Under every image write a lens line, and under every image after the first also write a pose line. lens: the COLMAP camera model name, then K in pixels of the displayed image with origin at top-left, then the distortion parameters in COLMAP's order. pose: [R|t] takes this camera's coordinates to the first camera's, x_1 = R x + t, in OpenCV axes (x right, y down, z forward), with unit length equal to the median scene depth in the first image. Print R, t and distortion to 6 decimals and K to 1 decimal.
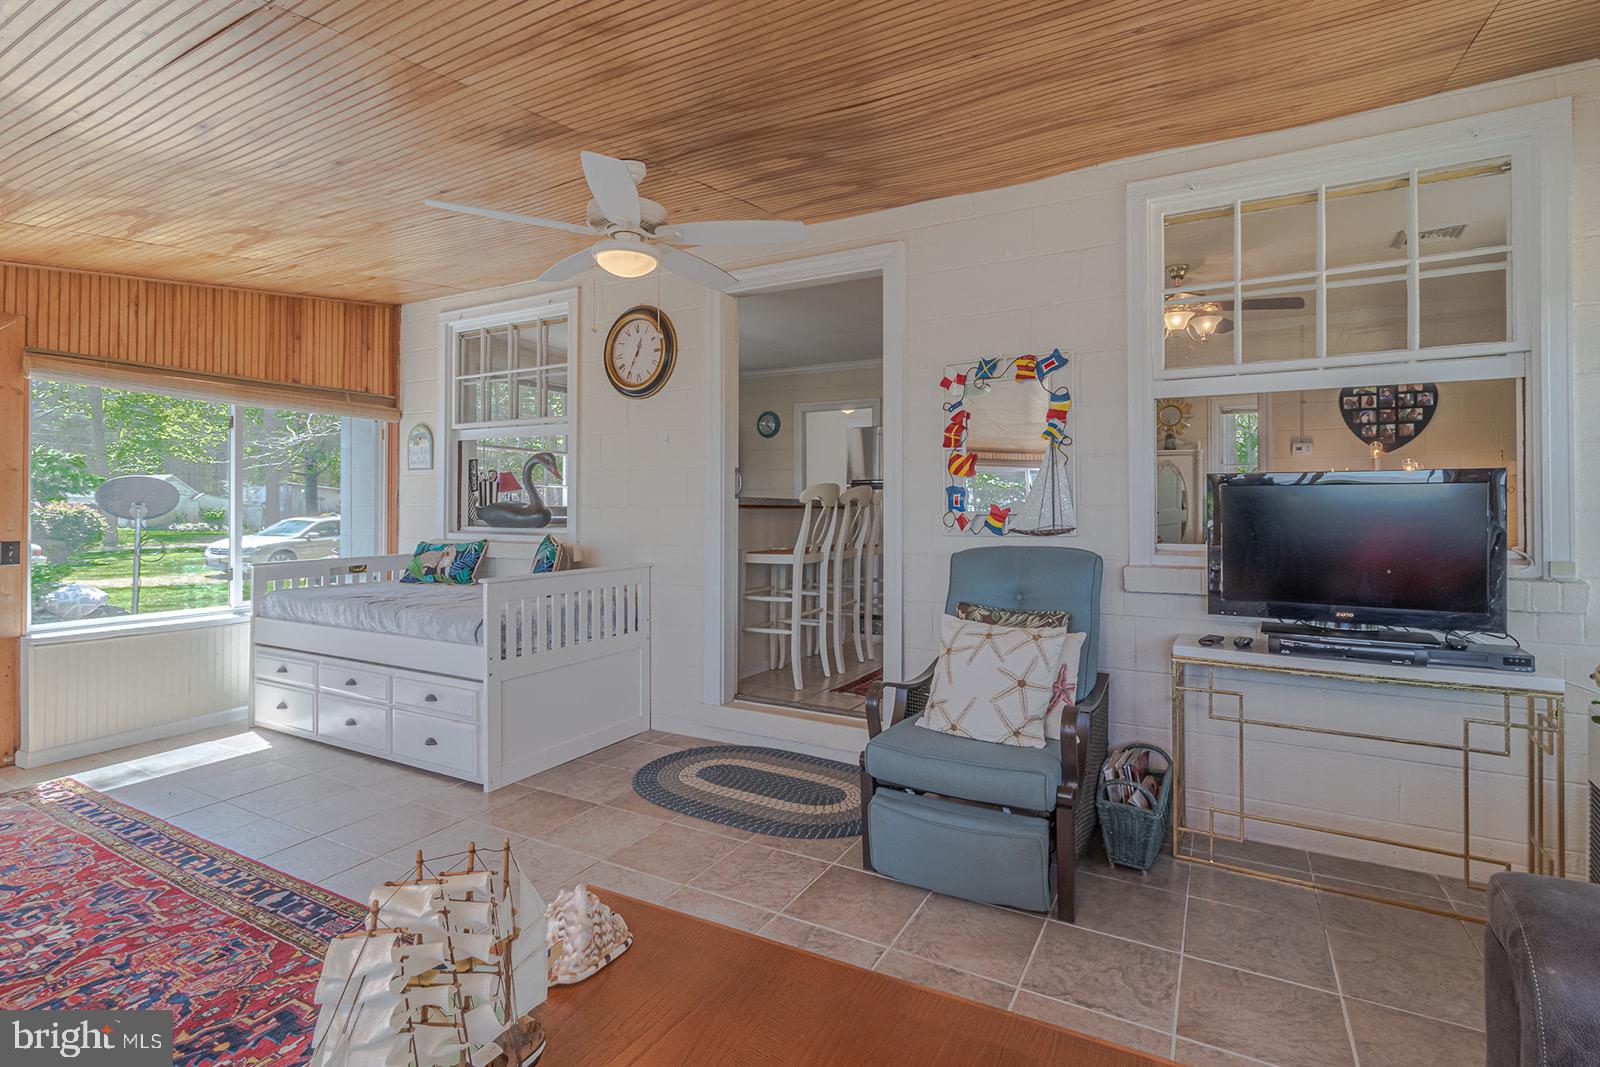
lens RADIAL K [[751.3, 0, 793.1], [0, 751.3, 520.9], [0, 0, 1]] dist [0.000200, 0.001125]
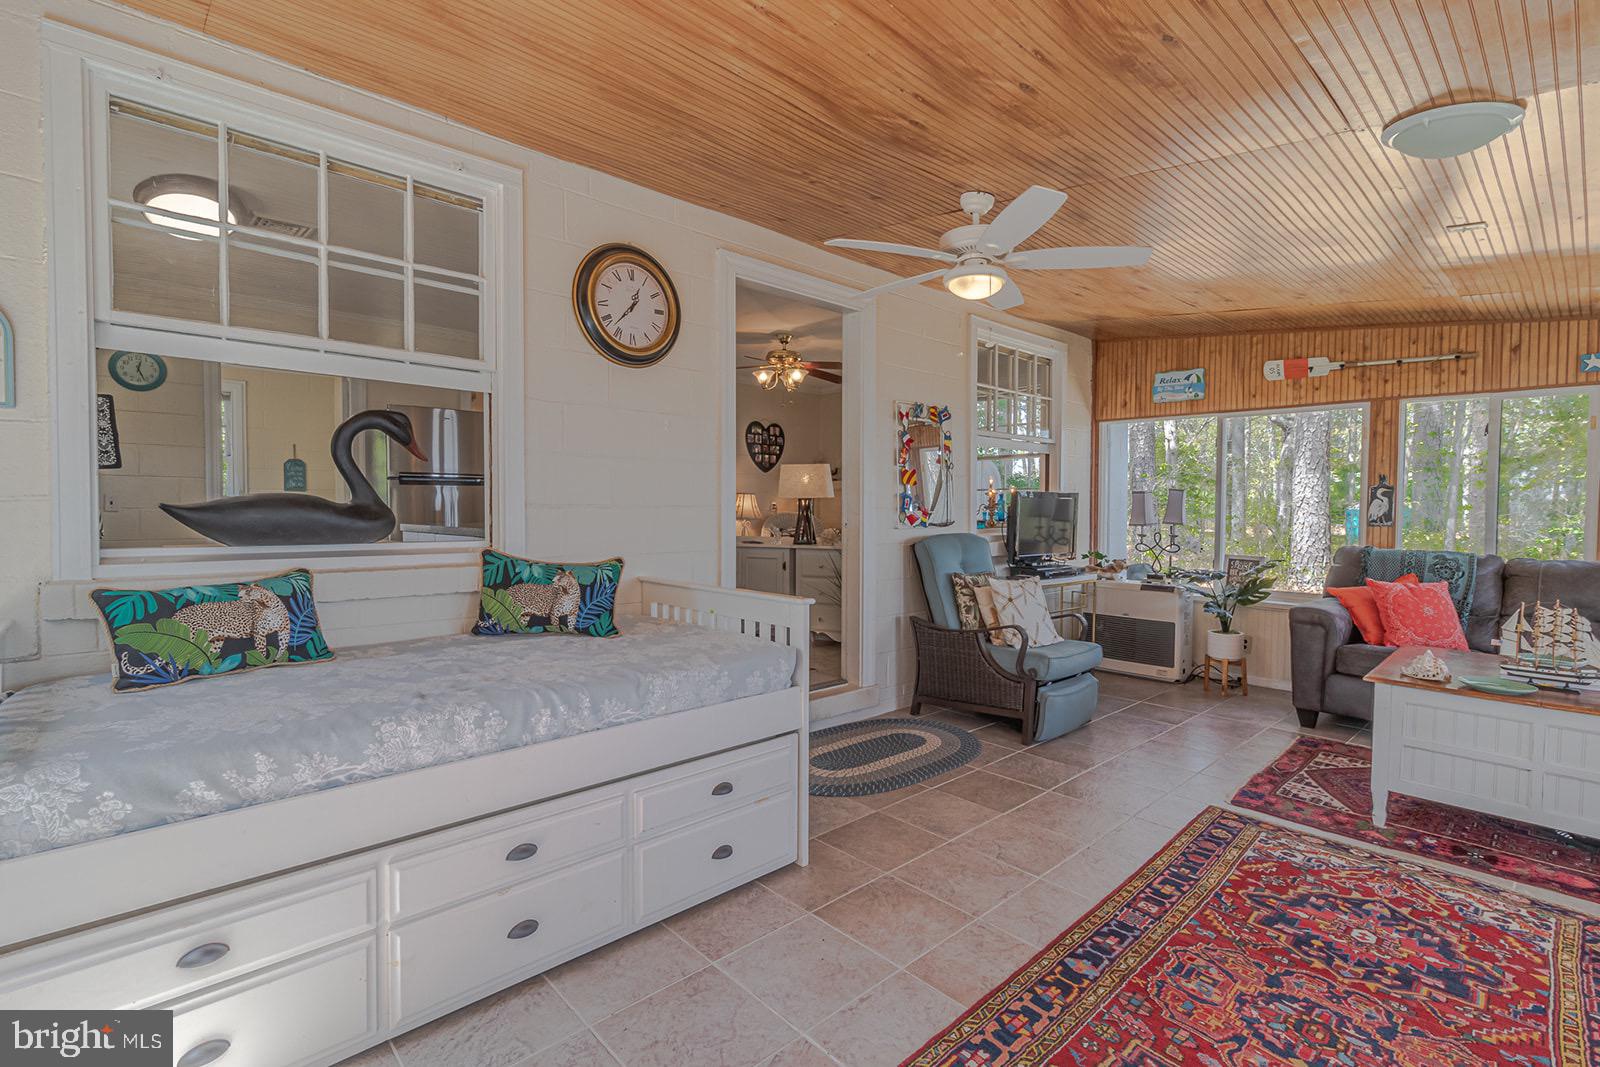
lens RADIAL K [[751.3, 0, 807.5], [0, 751.3, 544.0], [0, 0, 1]] dist [0.000200, 0.001125]
pose [[0.296010, -0.043777, 0.954181, -1.228754], [0.013883, 0.999041, 0.041528, -0.012191], [-0.955084, 0.000955, 0.296334, 0.814733]]
